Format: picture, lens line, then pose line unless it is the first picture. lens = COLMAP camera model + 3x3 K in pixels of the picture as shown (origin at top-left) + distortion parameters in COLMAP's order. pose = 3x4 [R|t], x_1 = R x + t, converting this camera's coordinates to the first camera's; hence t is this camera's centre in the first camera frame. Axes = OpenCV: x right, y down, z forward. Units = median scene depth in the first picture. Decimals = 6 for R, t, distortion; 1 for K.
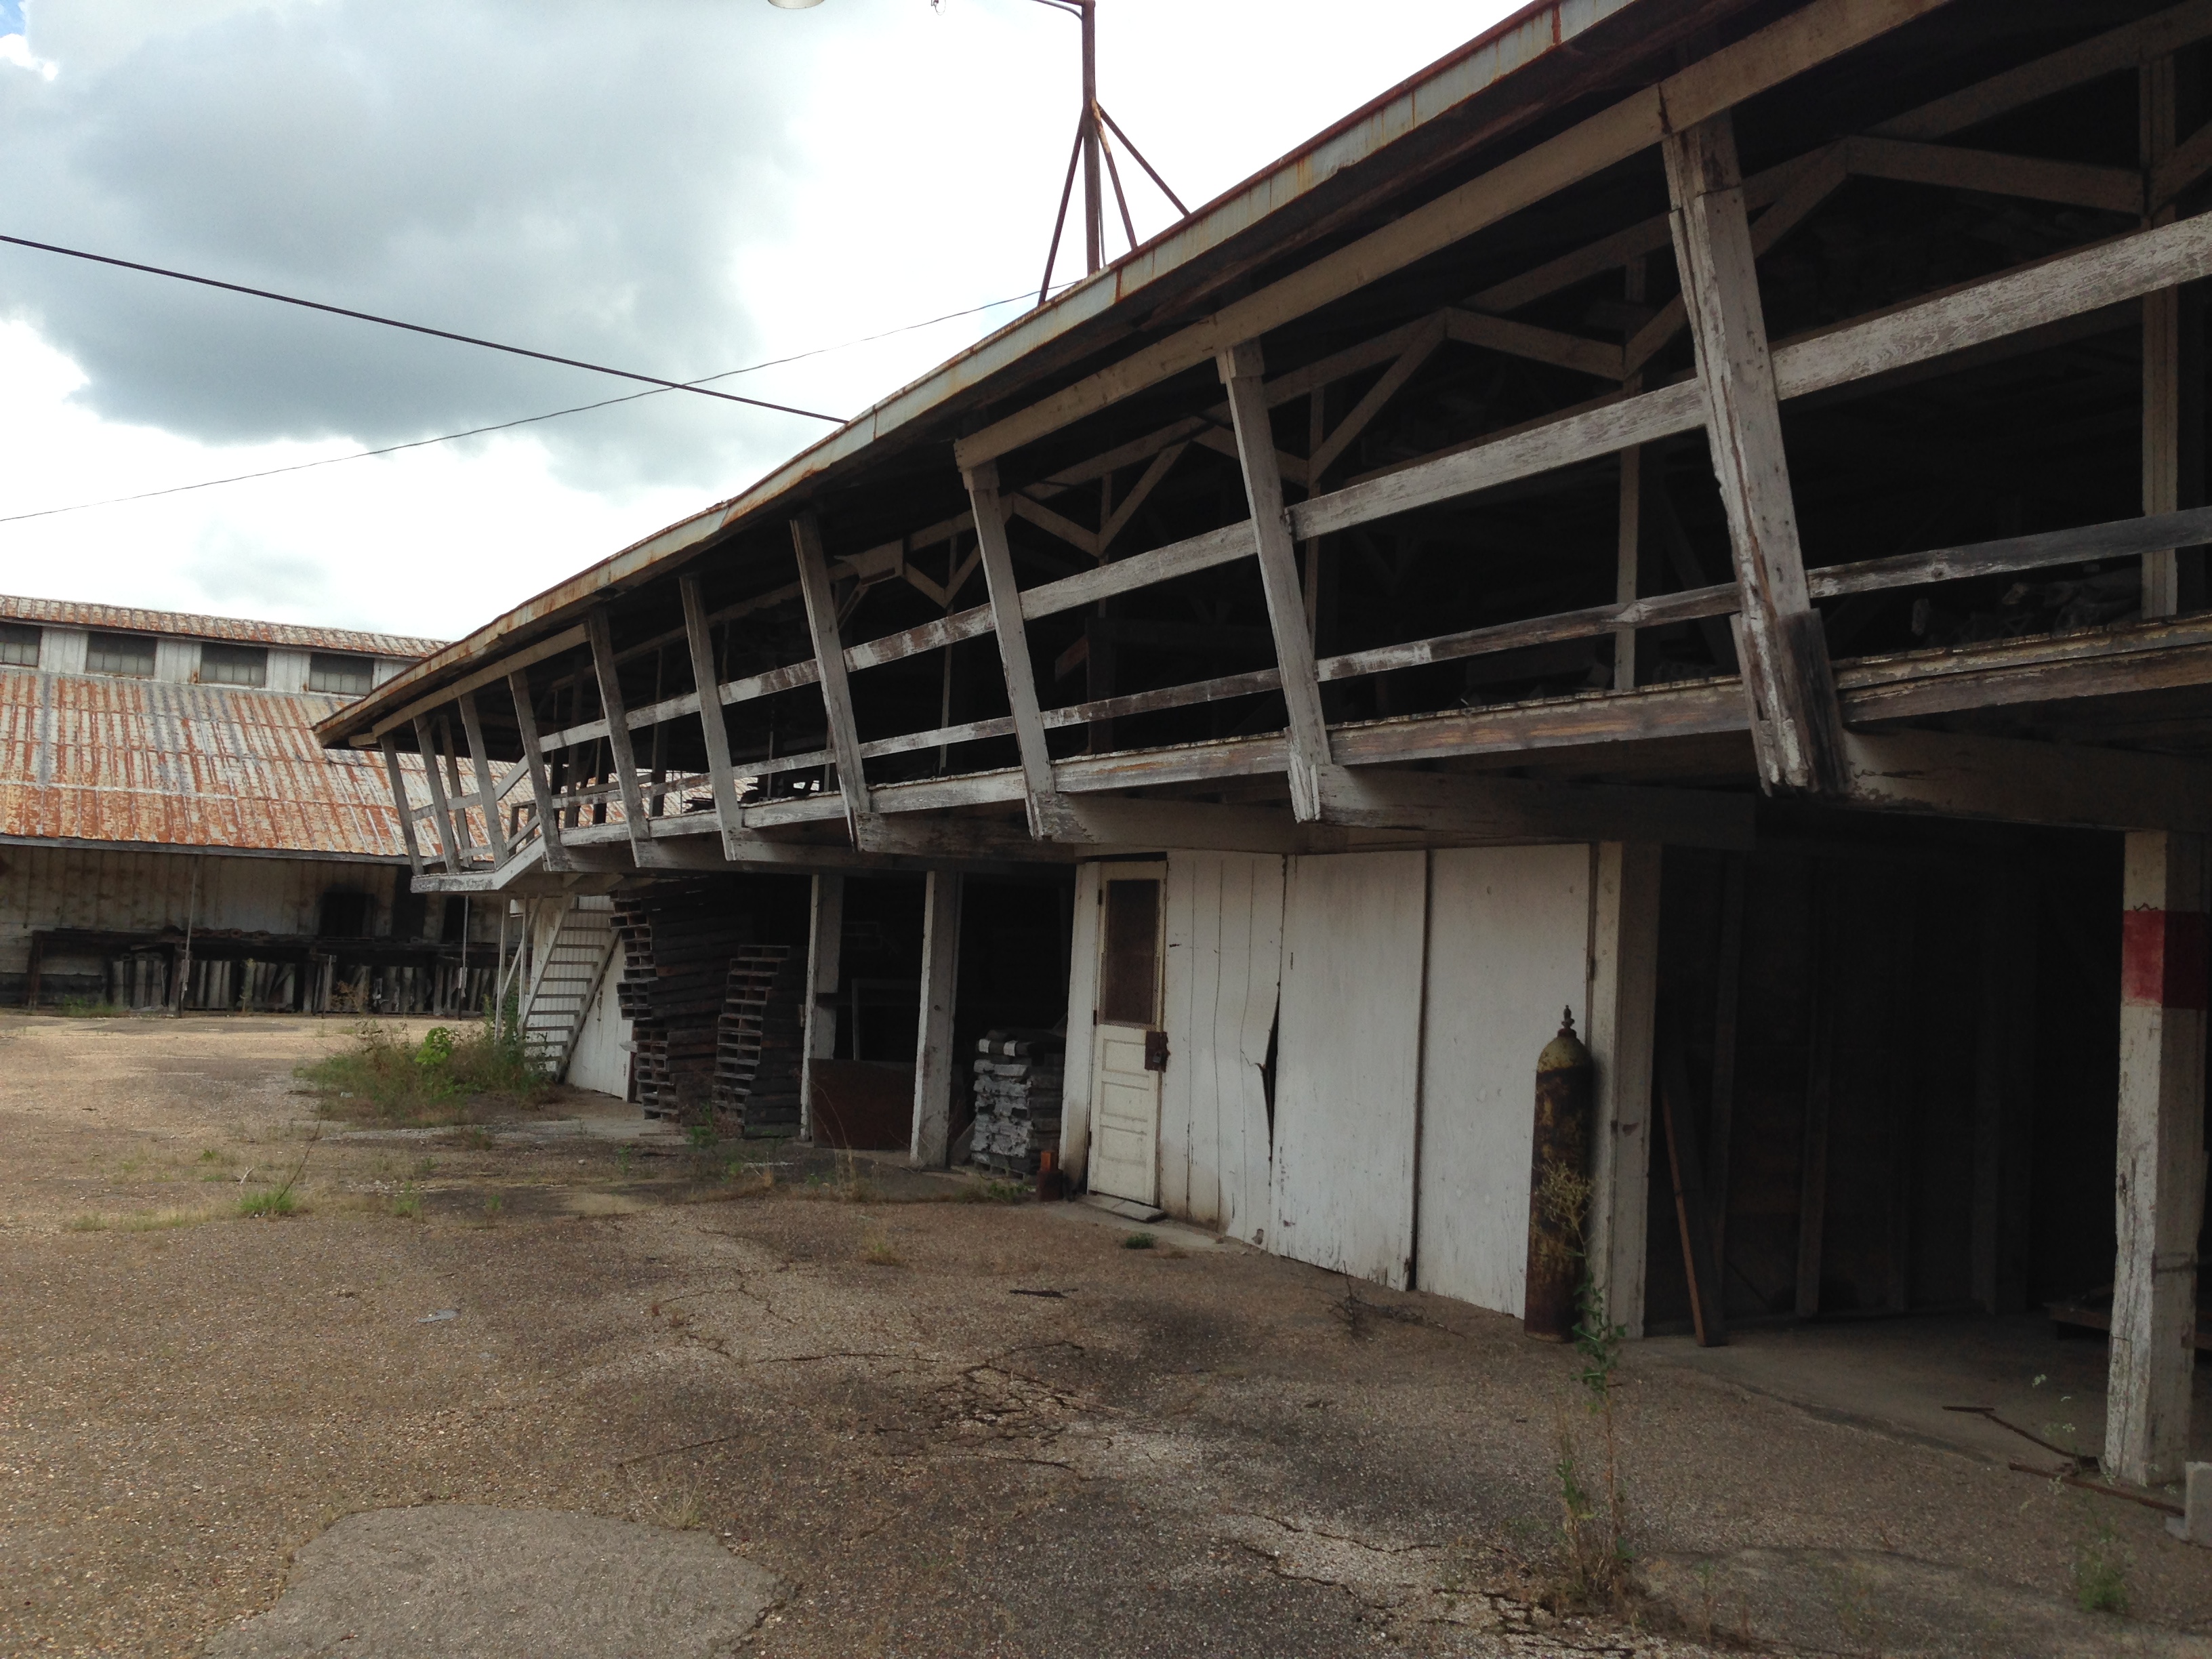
lens RADIAL K [[2078.1, 0, 1095.6], [0, 2078.1, 797.1], [0, 0, 1]] dist [0.134262, -0.180475]
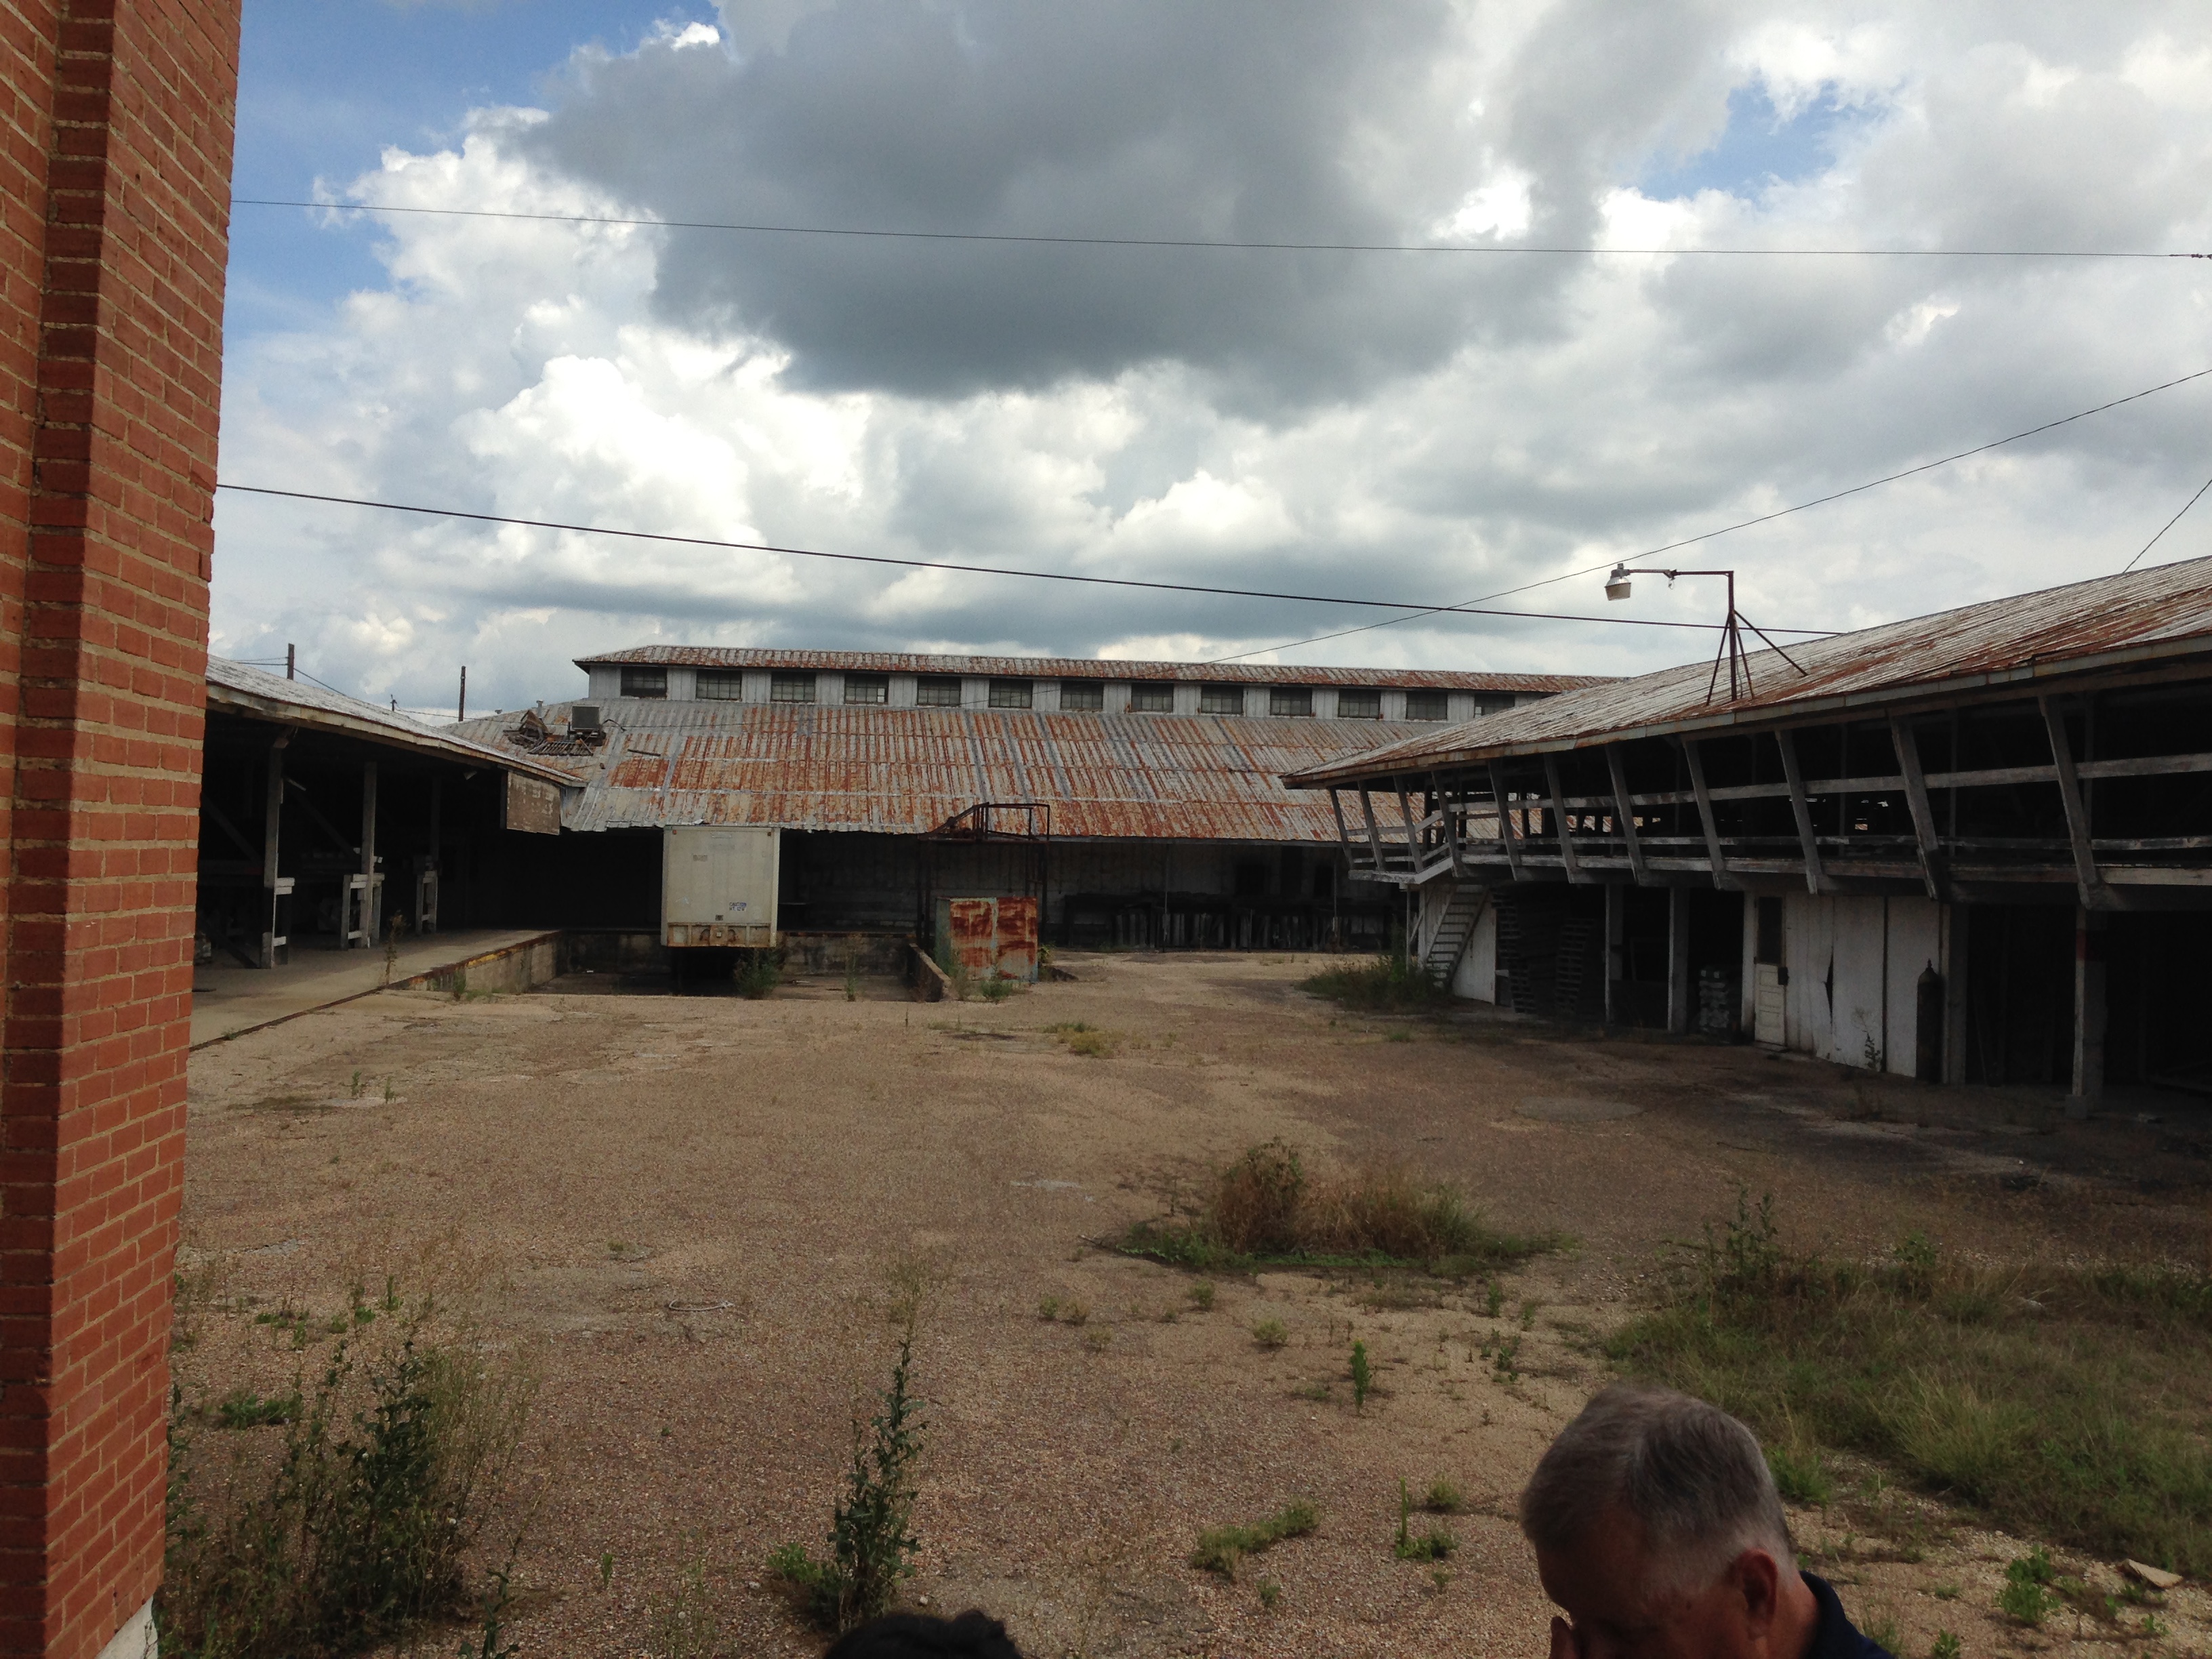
lens RADIAL K [[2138.1, 0, 1106.6], [0, 2138.1, 859.5], [0, 0, 1]] dist [0.138319, -0.022262]
pose [[0.942726, -0.019795, -0.332981, 0.039141], [0.041754, 0.997389, 0.058920, -0.053819], [0.330945, -0.069449, 0.941091, -0.449371]]
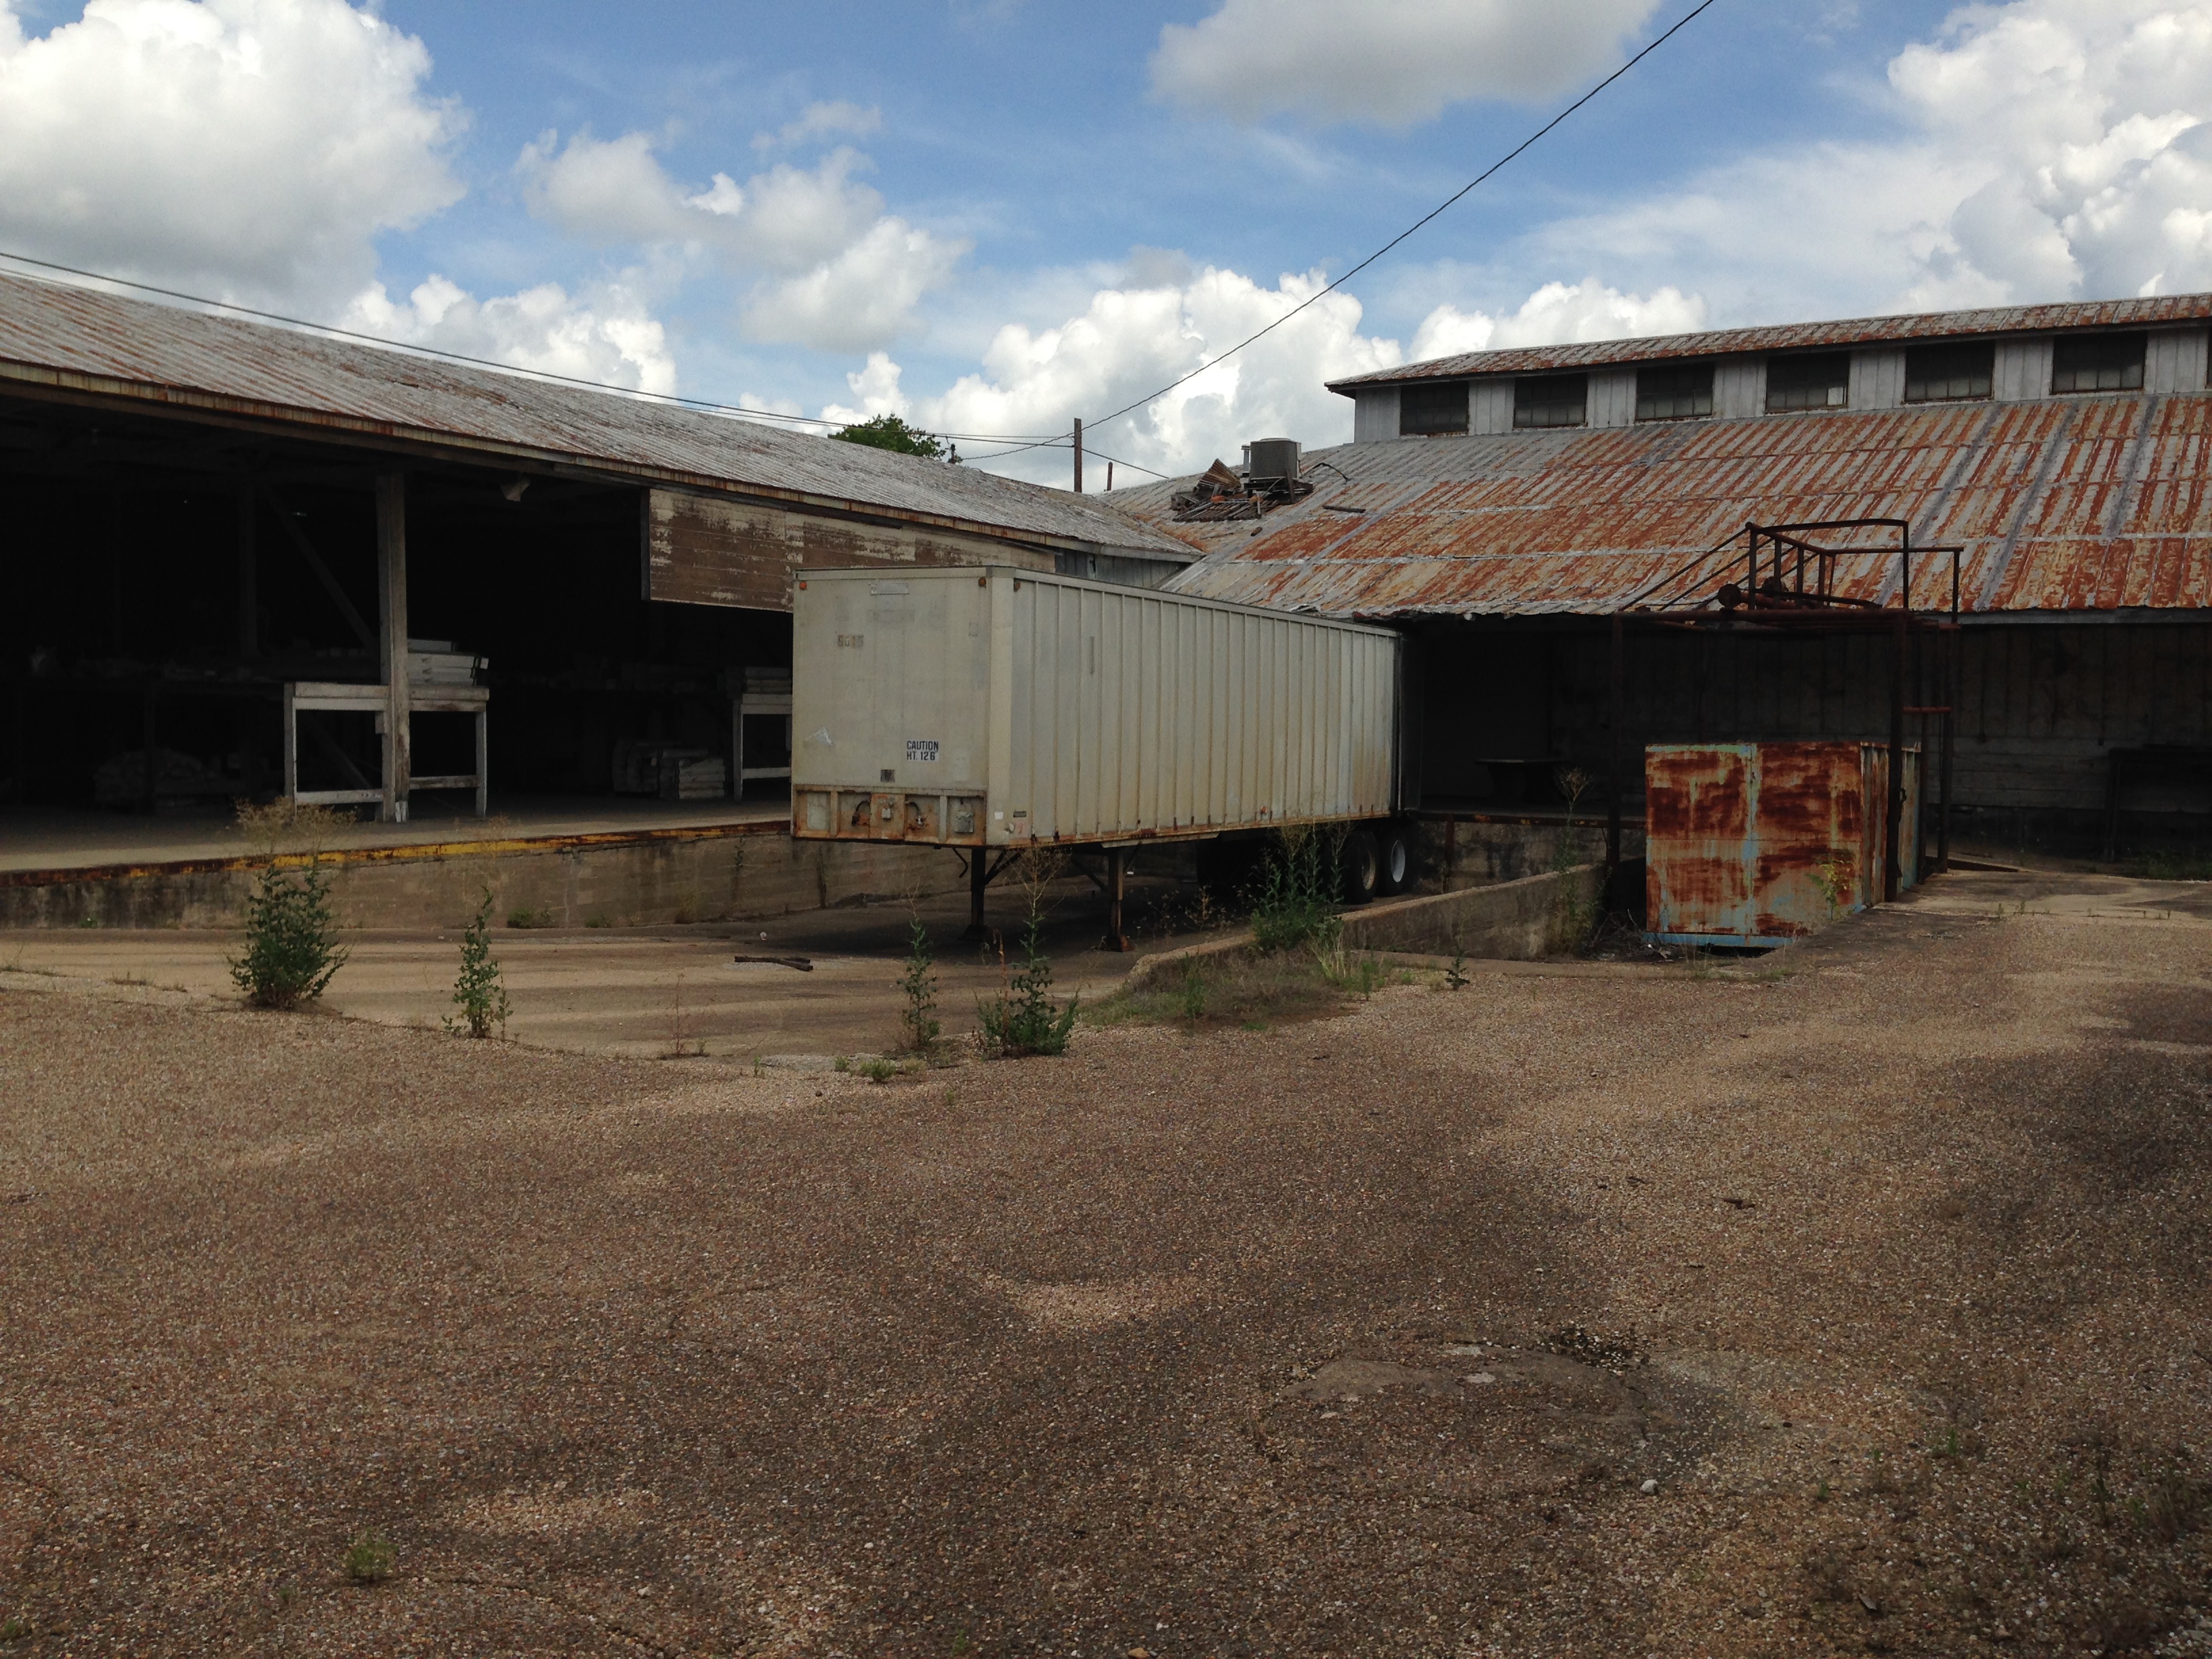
lens RADIAL K [[2078.1, 0, 1095.6], [0, 2078.1, 797.1], [0, 0, 1]] dist [0.134262, -0.180475]
pose [[0.551315, 0.003754, -0.834289, -0.104834], [0.069179, 0.996341, 0.050197, 0.022341], [0.831424, -0.085390, 0.549038, 0.356555]]
